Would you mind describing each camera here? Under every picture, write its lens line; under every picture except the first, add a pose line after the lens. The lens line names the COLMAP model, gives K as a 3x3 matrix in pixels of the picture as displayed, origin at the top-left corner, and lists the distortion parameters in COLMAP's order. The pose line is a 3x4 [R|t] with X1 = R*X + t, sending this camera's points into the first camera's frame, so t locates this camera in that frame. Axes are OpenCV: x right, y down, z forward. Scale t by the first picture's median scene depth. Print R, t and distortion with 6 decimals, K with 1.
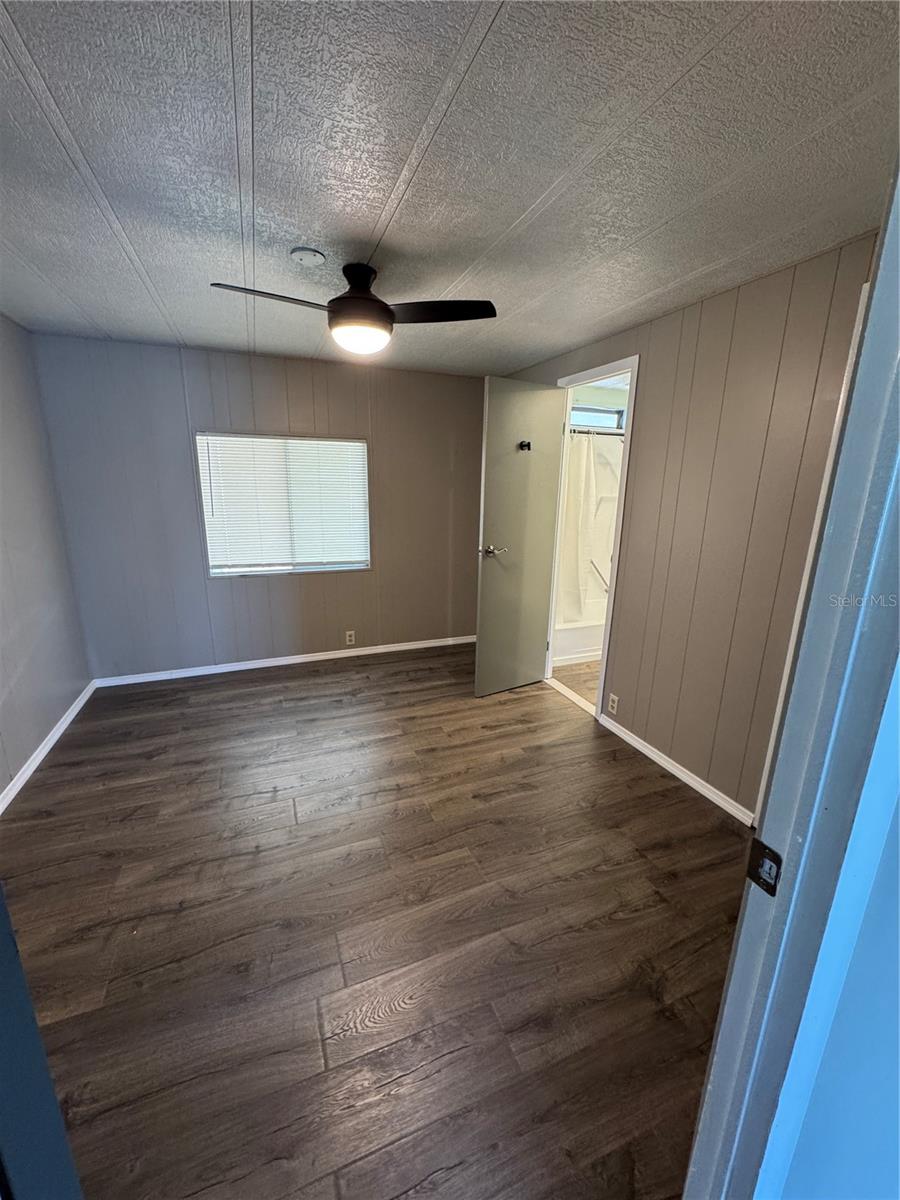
lens RADIAL K [[478.5, 0, 453.8], [0, 478.5, 597.1], [0, 0, 1]] dist [-0.001499, 0.000025]
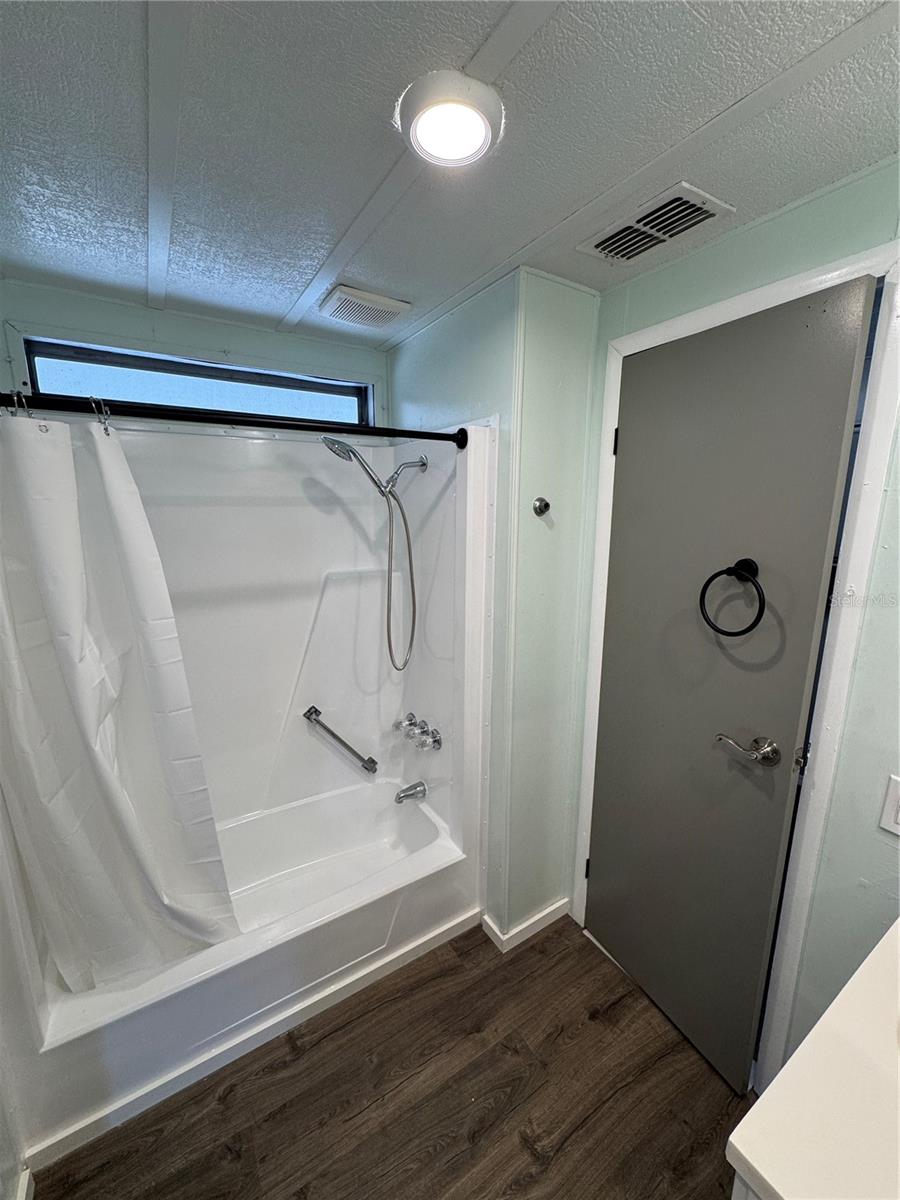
lens RADIAL K [[478.5, 0, 453.5], [0, 478.5, 598.6], [0, 0, 1]] dist [-0.001499, 0.000025]
pose [[0.981723, -0.058209, 0.181197, 0.496319], [0.070607, 0.995529, -0.062735, -0.215731], [-0.176735, 0.074382, 0.981444, 0.767881]]
